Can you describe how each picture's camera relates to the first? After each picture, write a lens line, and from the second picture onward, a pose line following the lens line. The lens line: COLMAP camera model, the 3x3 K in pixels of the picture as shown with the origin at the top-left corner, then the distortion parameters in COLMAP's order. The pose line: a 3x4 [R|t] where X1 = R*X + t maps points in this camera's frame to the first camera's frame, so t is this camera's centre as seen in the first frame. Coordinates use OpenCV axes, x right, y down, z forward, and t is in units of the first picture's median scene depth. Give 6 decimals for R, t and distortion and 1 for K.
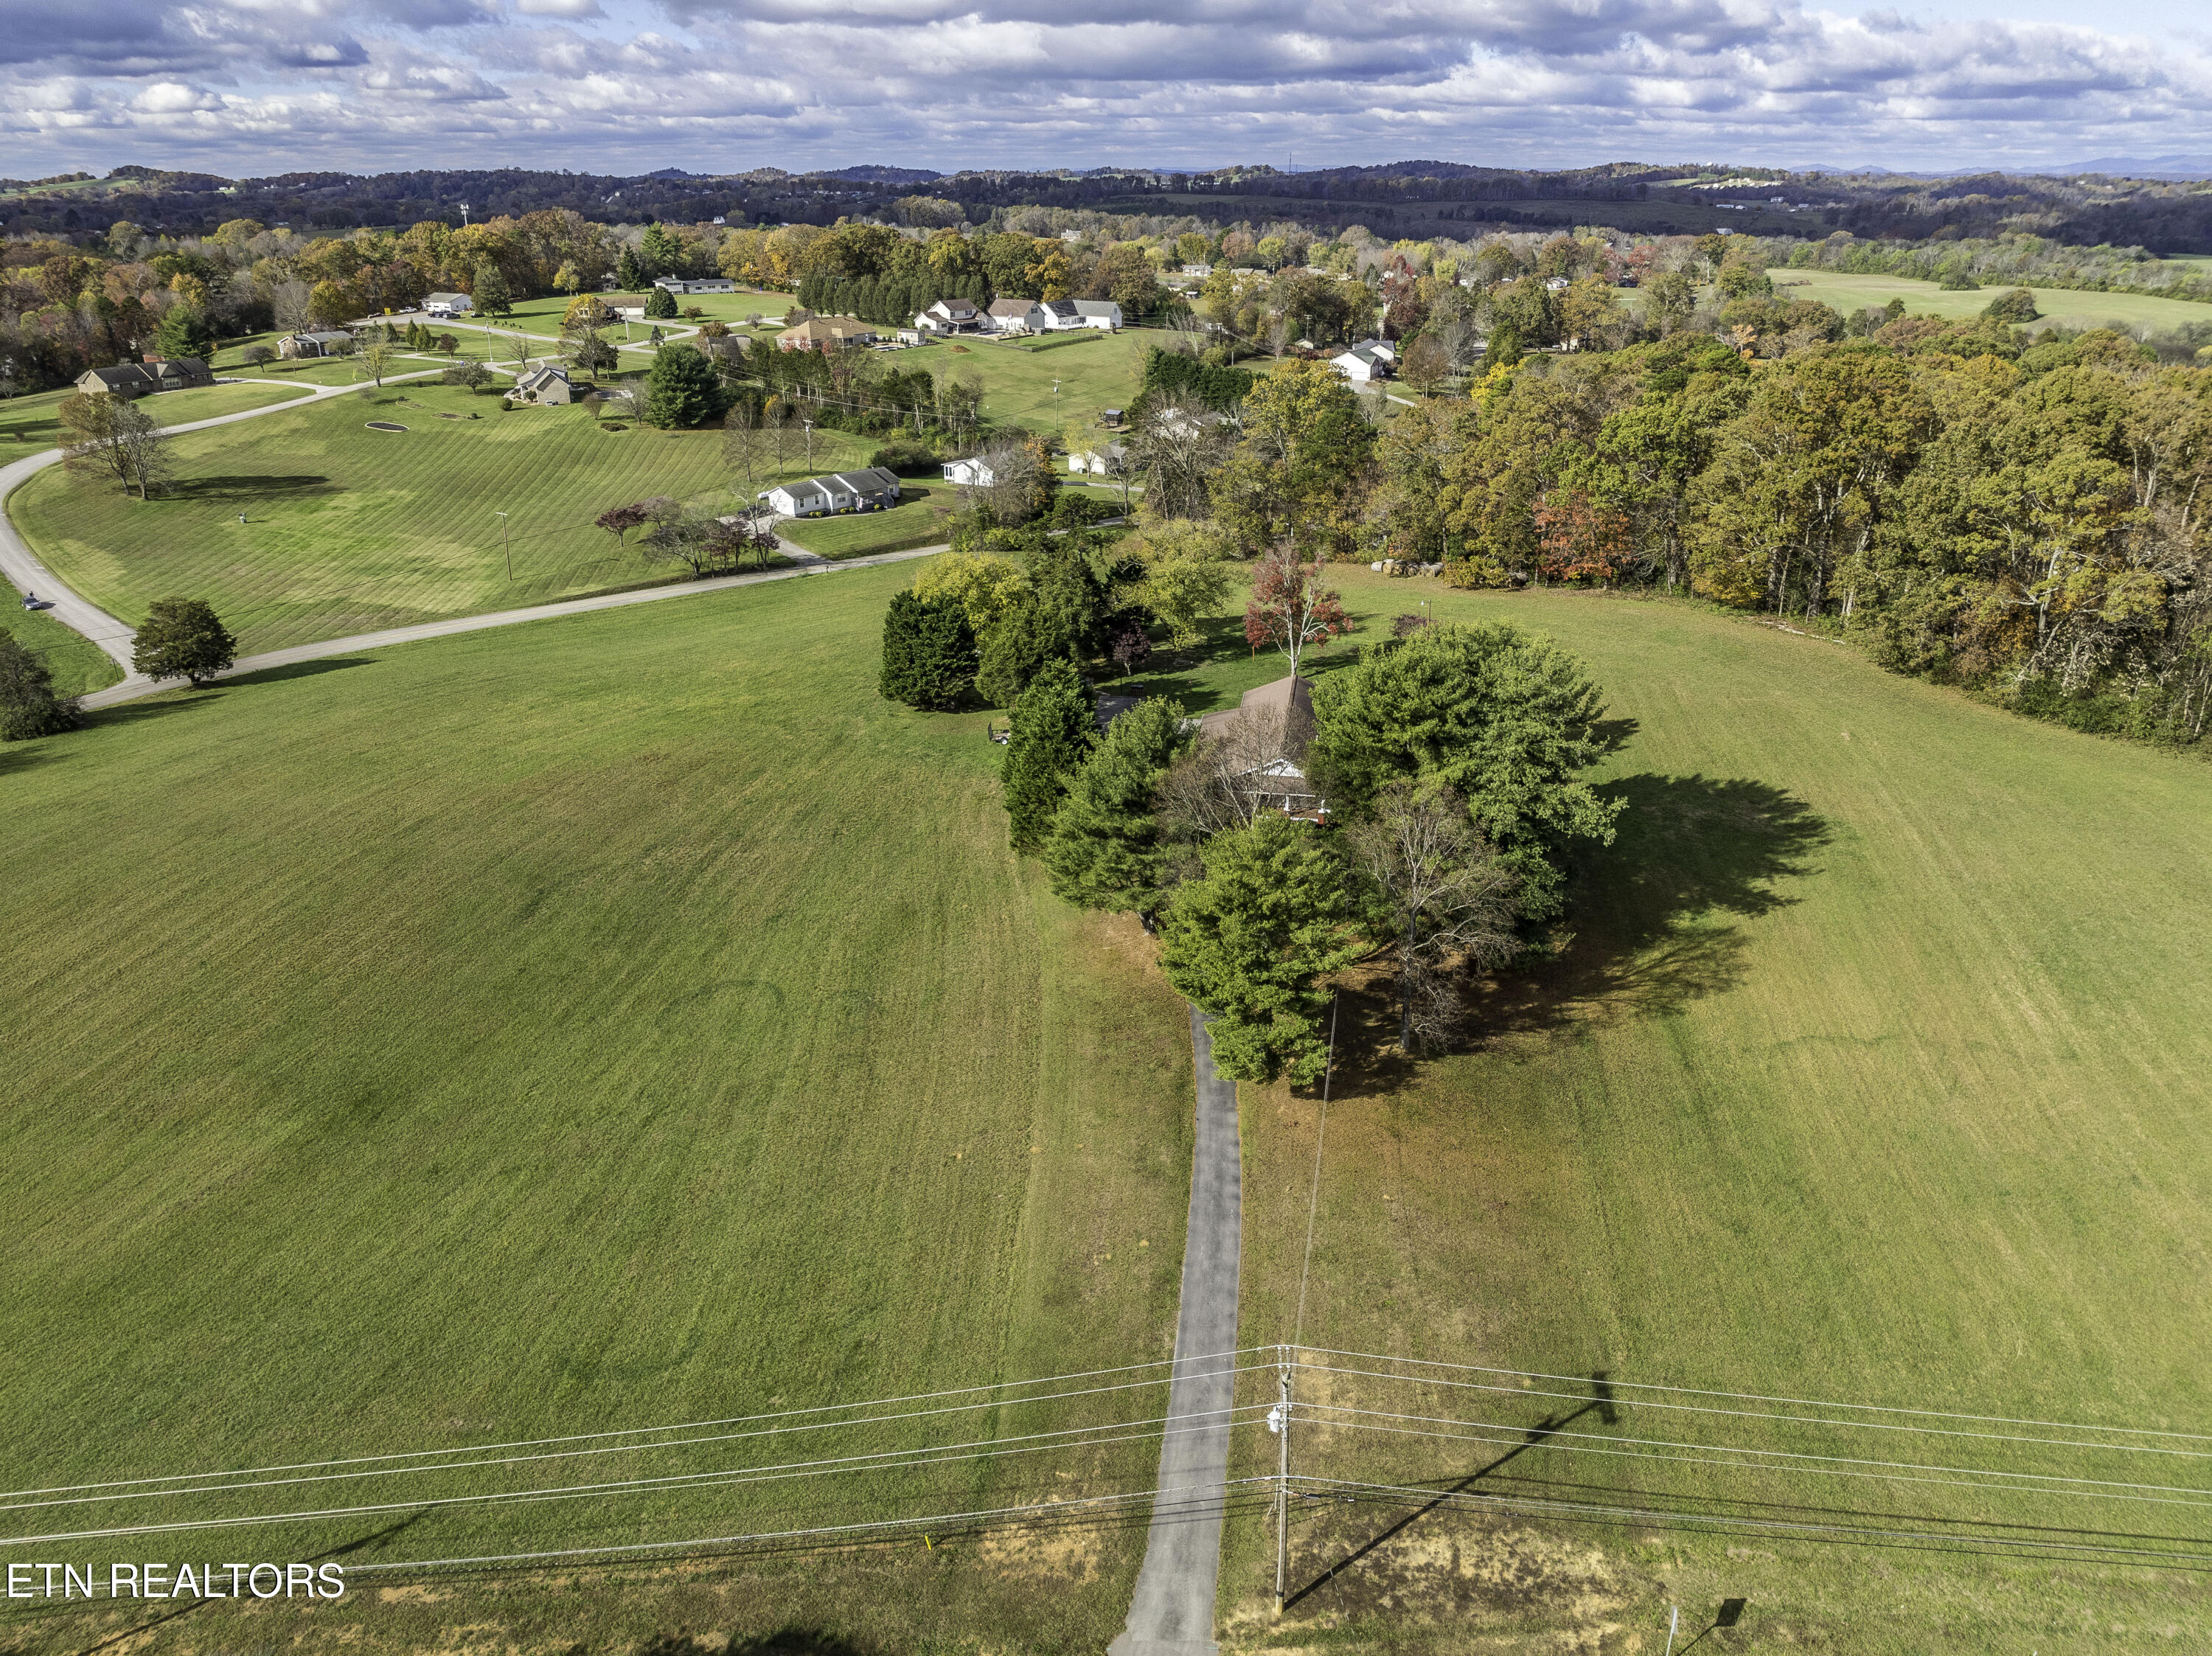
lens RADIAL K [[1567.3, 0, 1106.0], [0, 1567.3, 828.0], [0, 0, 1]] dist [-0.050972, 0.025647]
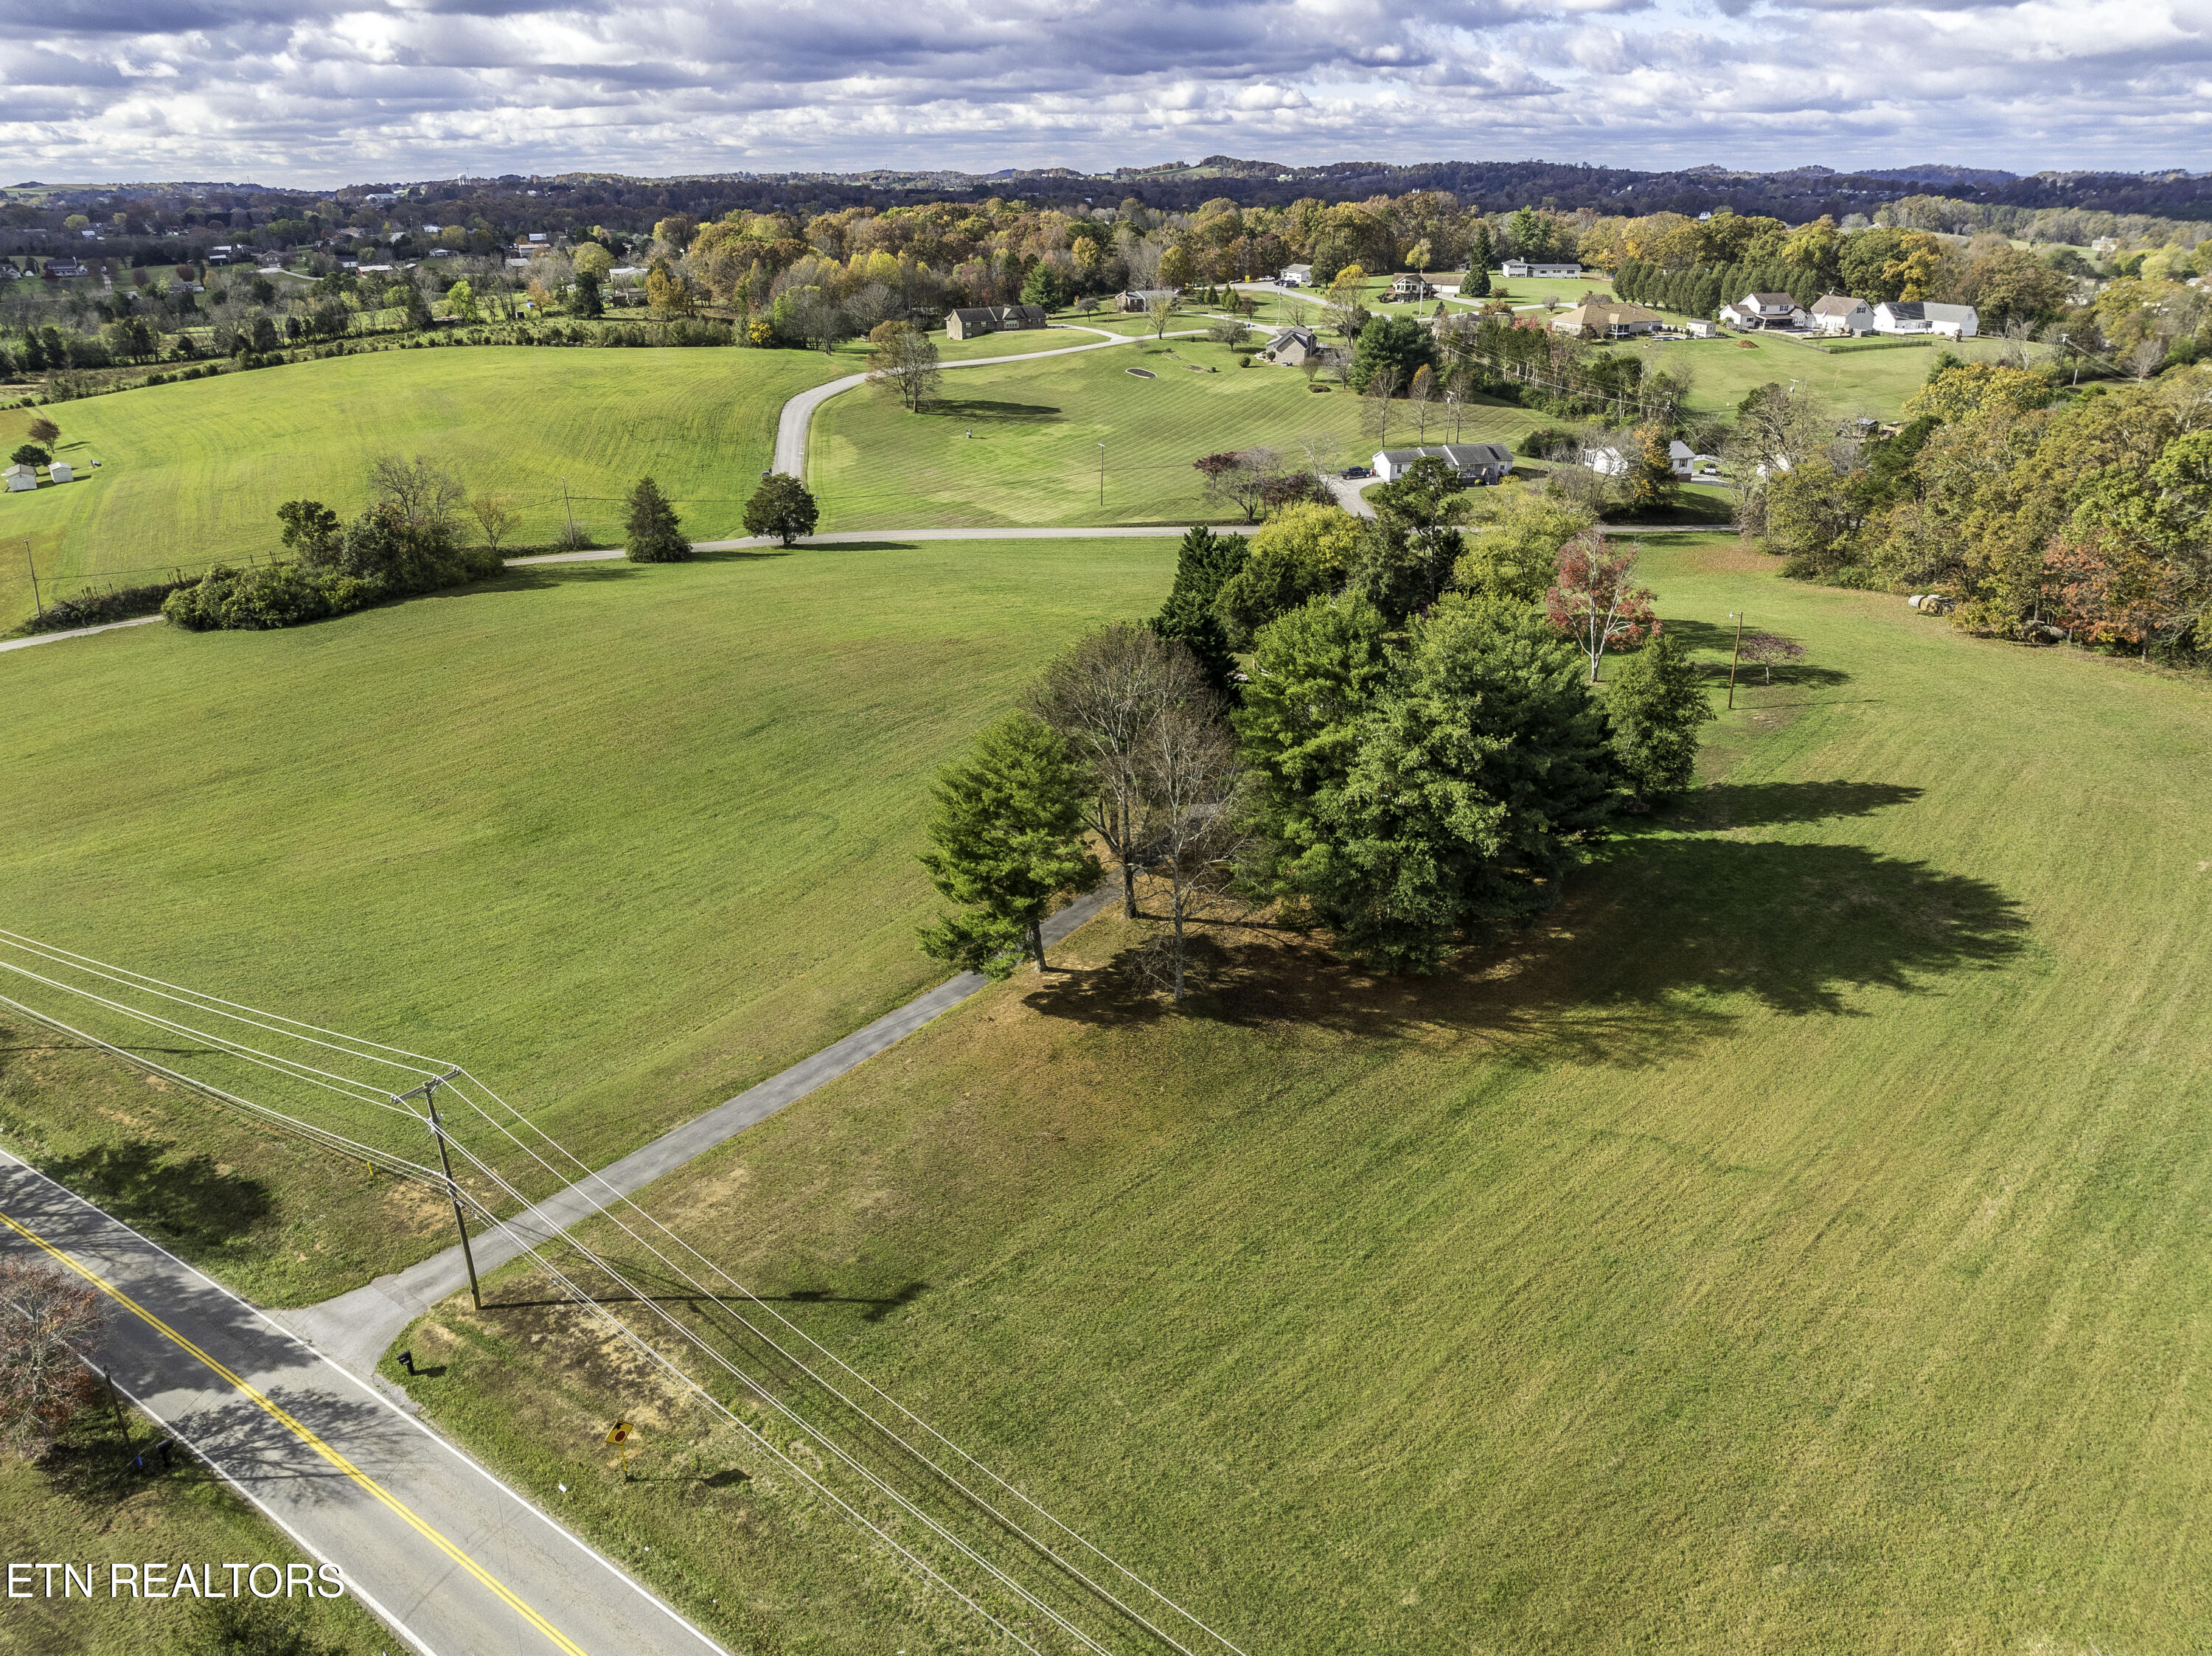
lens RADIAL K [[1607.5, 0, 1103.8], [0, 1607.5, 785.2], [0, 0, 1]] dist [-0.050296, 0.003414]
pose [[0.815075, 0.203343, -0.542498, 0.157454], [-0.220000, 0.974876, 0.034872, -0.002718], [0.535960, 0.090926, 0.839333, 0.033288]]
